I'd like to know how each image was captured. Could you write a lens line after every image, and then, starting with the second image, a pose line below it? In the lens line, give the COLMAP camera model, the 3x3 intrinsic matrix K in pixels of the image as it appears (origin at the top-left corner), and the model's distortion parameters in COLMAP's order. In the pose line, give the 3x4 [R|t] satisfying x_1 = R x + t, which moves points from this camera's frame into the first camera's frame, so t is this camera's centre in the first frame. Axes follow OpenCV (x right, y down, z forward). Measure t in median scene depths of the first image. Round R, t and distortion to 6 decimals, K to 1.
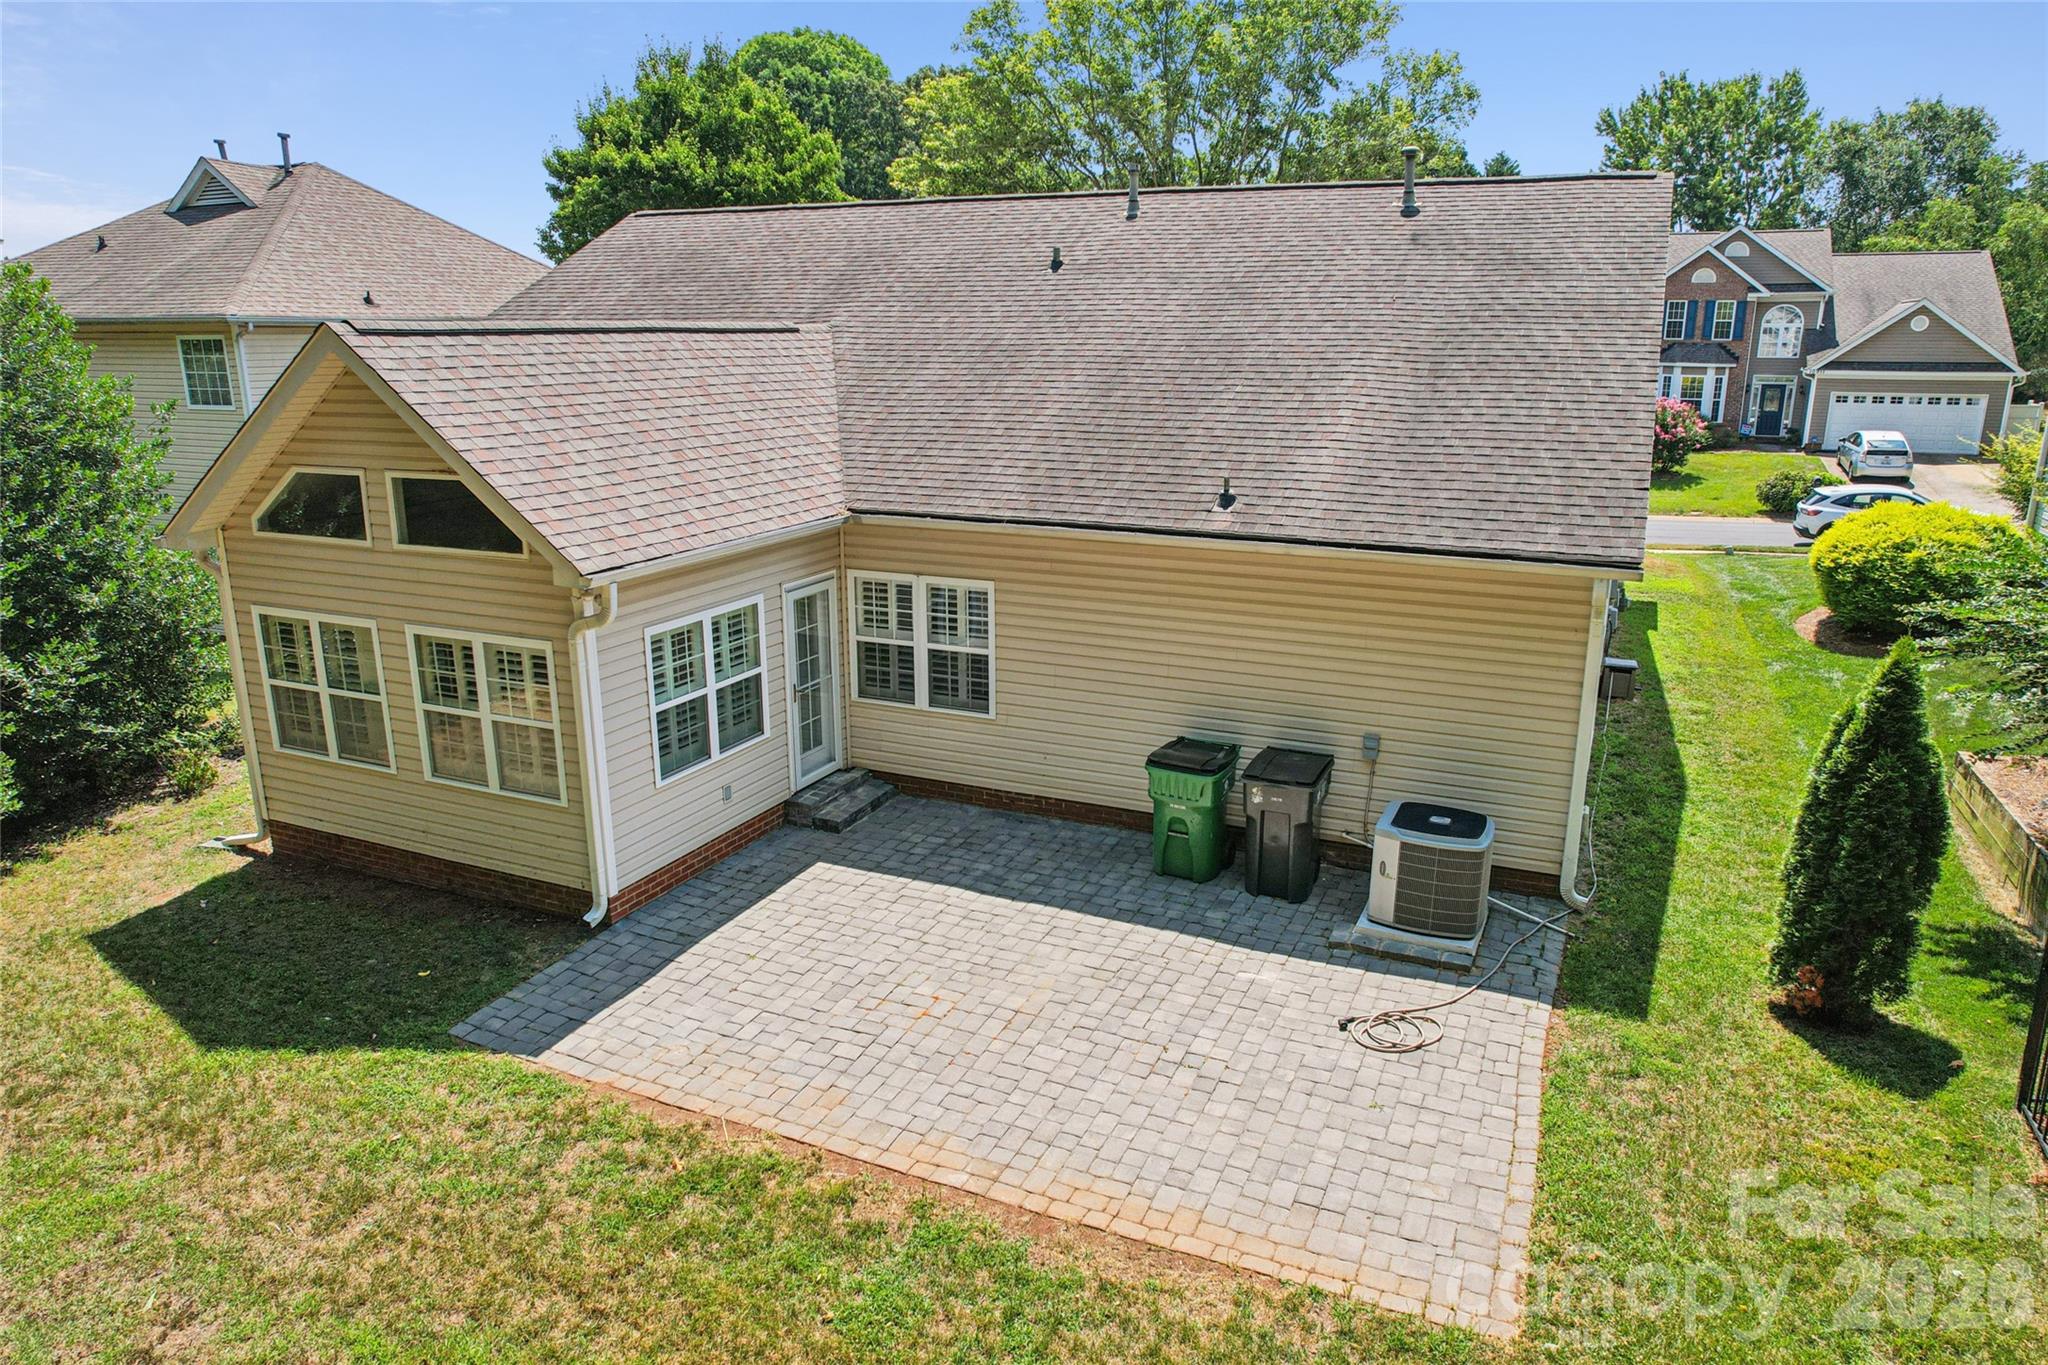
lens RADIAL K [[1283.2, 0, 1036.4], [0, 1283.2, 684.4], [0, 0, 1]] dist [-0.041064, 0.020629]
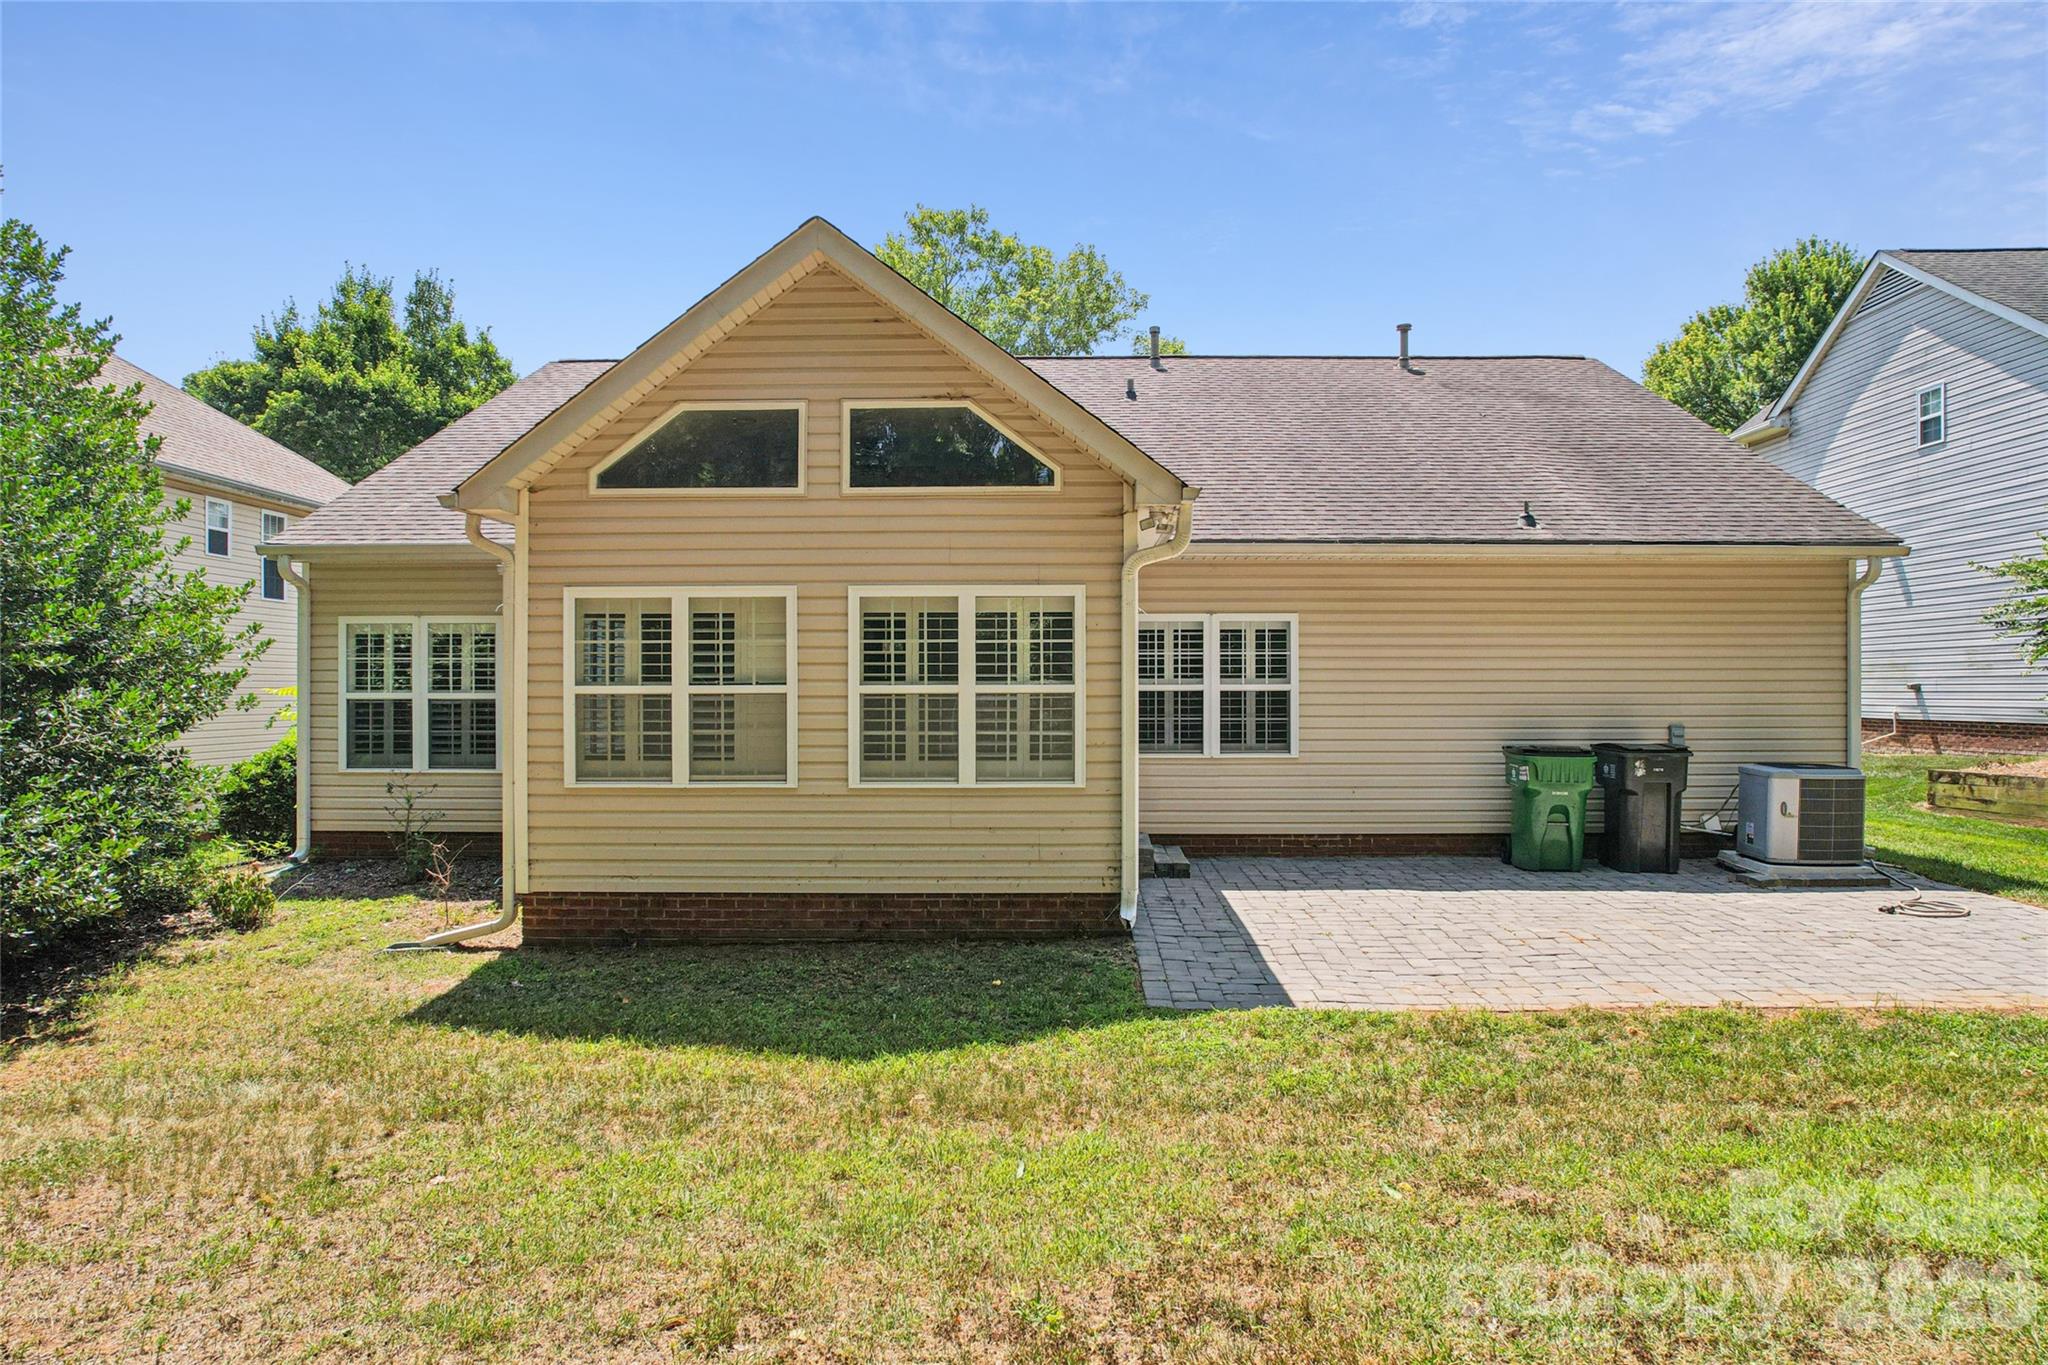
lens RADIAL K [[1283.2, 0, 1060.1], [0, 1283.2, 695.1], [0, 0, 1]] dist [-0.041064, 0.020629]
pose [[0.917647, -0.004641, 0.397369, -0.653939], [0.107343, 0.965657, -0.236610, 0.214999], [-0.382624, 0.259780, 0.886630, 0.220932]]
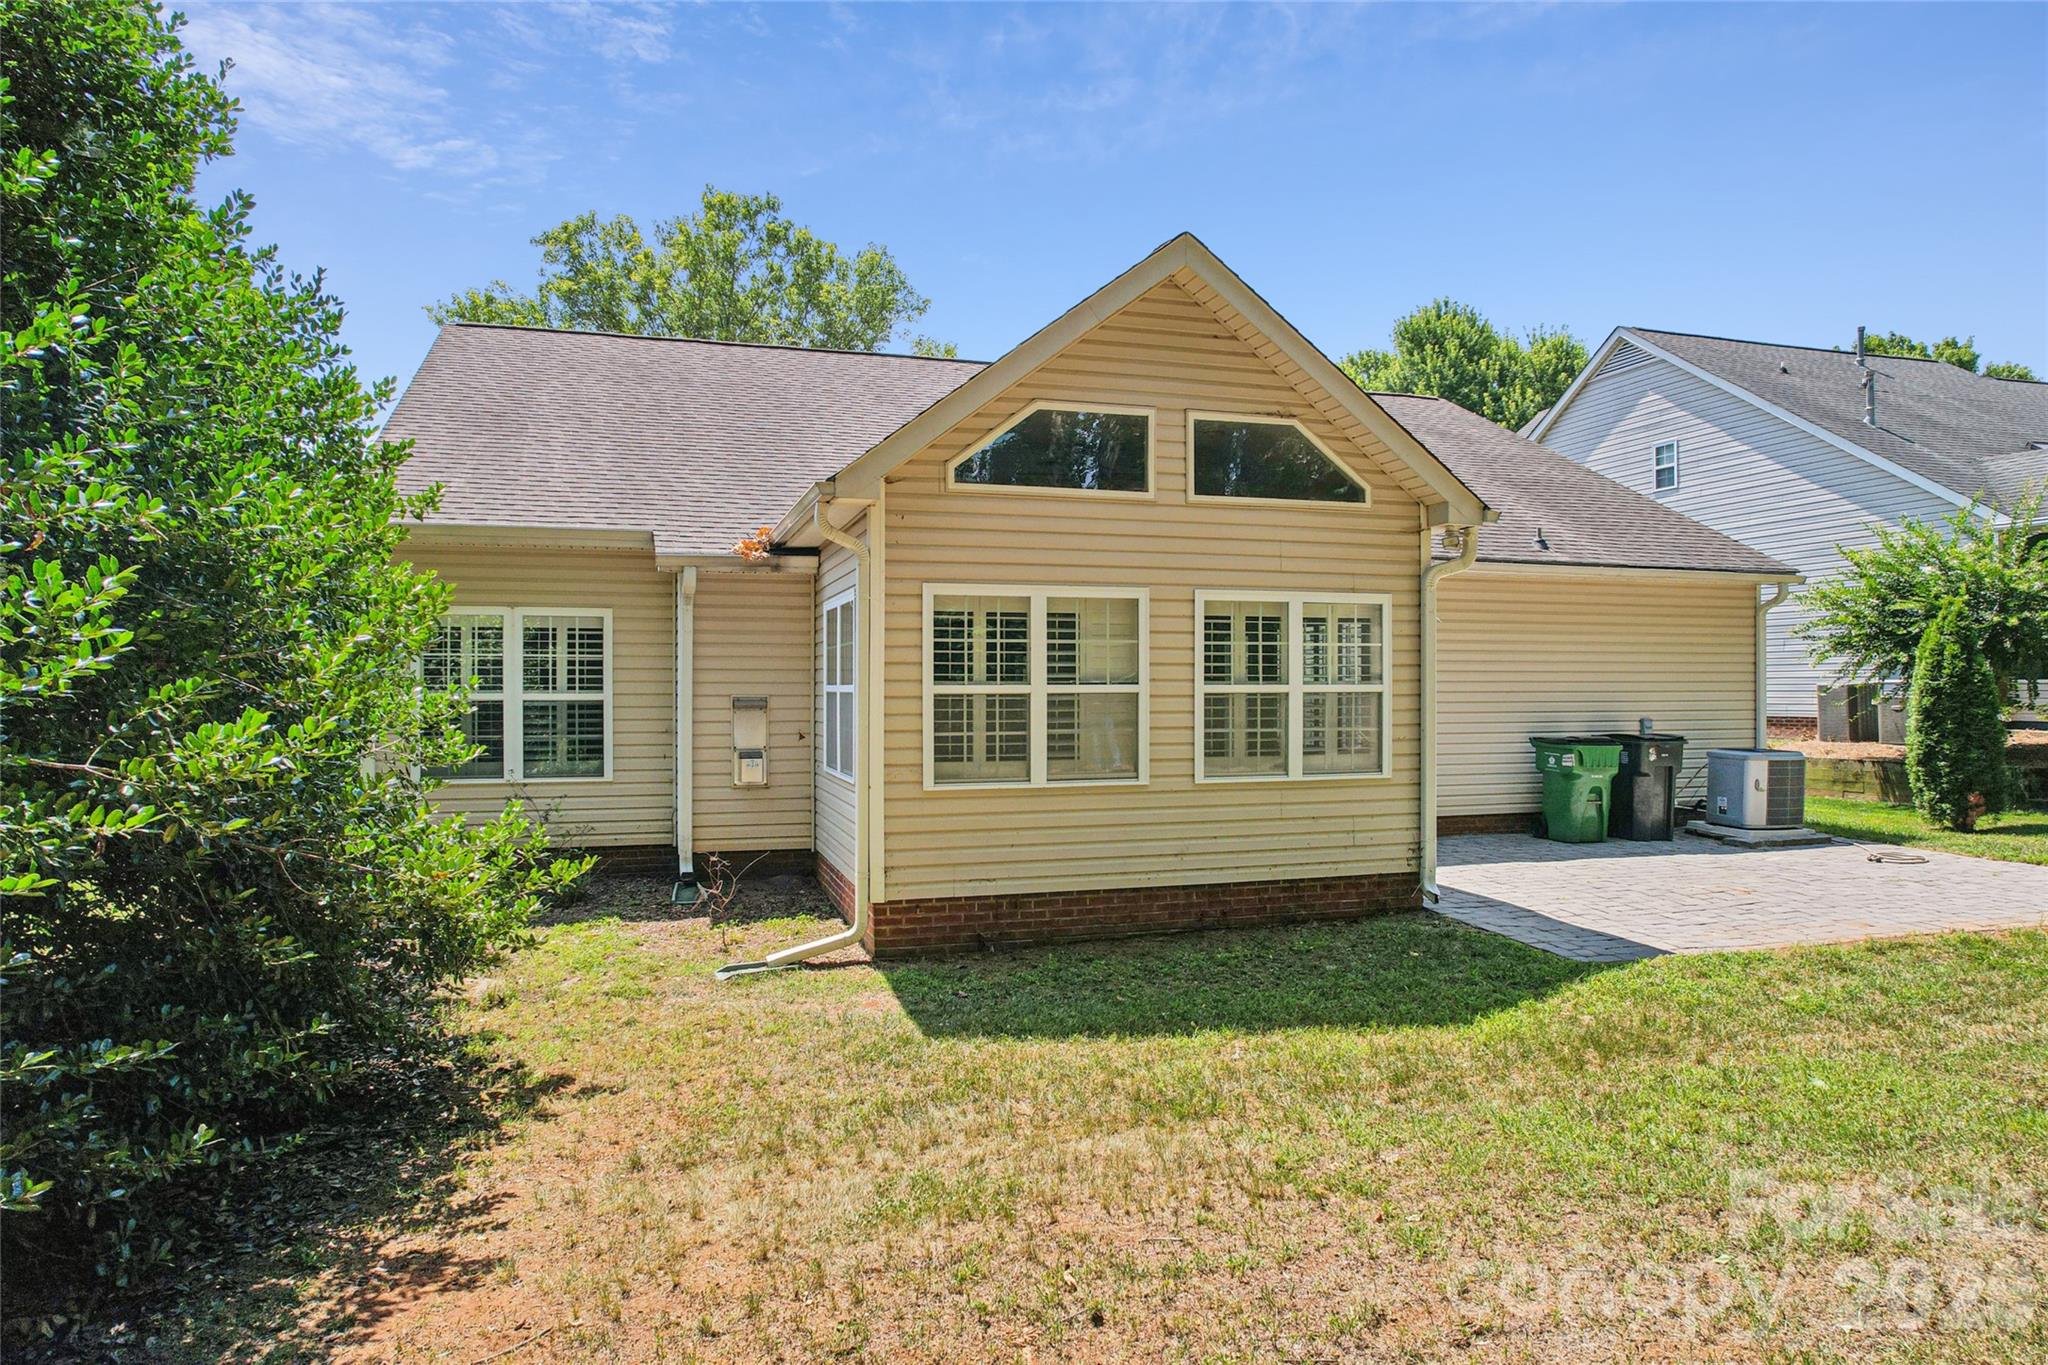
lens RADIAL K [[1283.2, 0, 1055.7], [0, 1283.2, 693.0], [0, 0, 1]] dist [-0.041064, 0.020629]
pose [[0.743199, -0.004911, 0.669052, -1.066376], [0.179058, 0.964958, -0.191819, 0.156476], [-0.644665, 0.262359, 0.718035, 0.432674]]
